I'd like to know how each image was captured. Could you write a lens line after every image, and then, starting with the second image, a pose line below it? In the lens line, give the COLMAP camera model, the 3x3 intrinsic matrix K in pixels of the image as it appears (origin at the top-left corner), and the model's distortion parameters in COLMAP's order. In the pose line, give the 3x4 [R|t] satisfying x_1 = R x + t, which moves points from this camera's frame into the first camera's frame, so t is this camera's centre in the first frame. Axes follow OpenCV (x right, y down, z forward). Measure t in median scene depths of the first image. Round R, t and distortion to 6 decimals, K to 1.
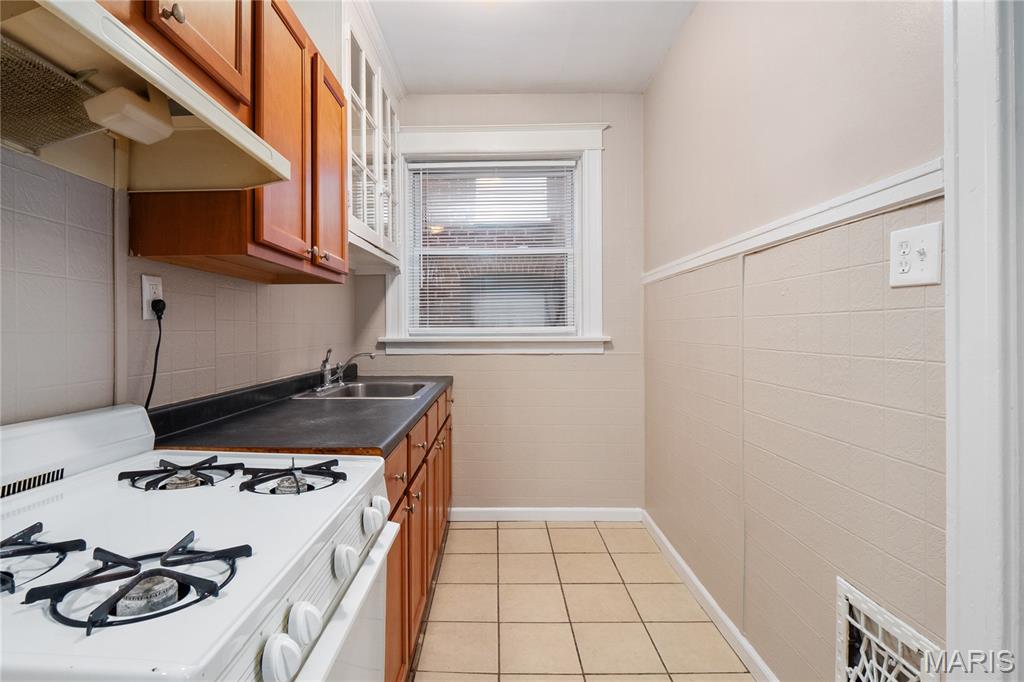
lens RADIAL K [[487.0, 0, 478.2], [0, 487.0, 333.1], [0, 0, 1]] dist [-0.011477, -0.004760]
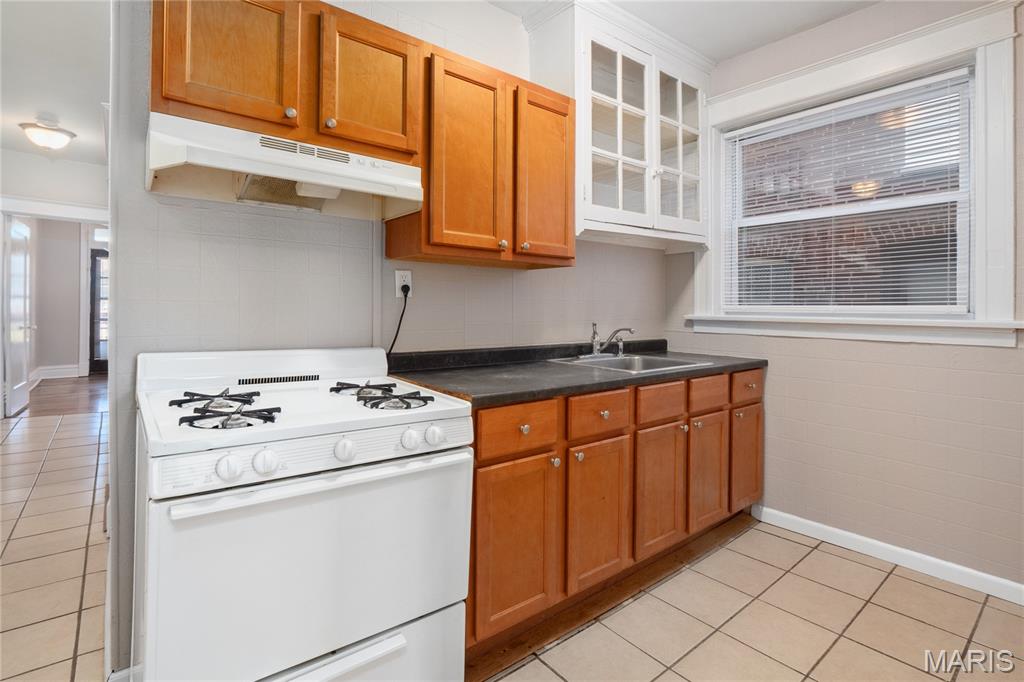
lens RADIAL K [[487.0, 0, 556.4], [0, 487.0, 313.9], [0, 0, 1]] dist [-0.011477, -0.004760]
pose [[0.671621, 0.017824, -0.740680, 0.359668], [-0.016697, 0.999821, 0.008920, 0.002188], [0.740707, 0.006376, 0.671798, 0.120172]]
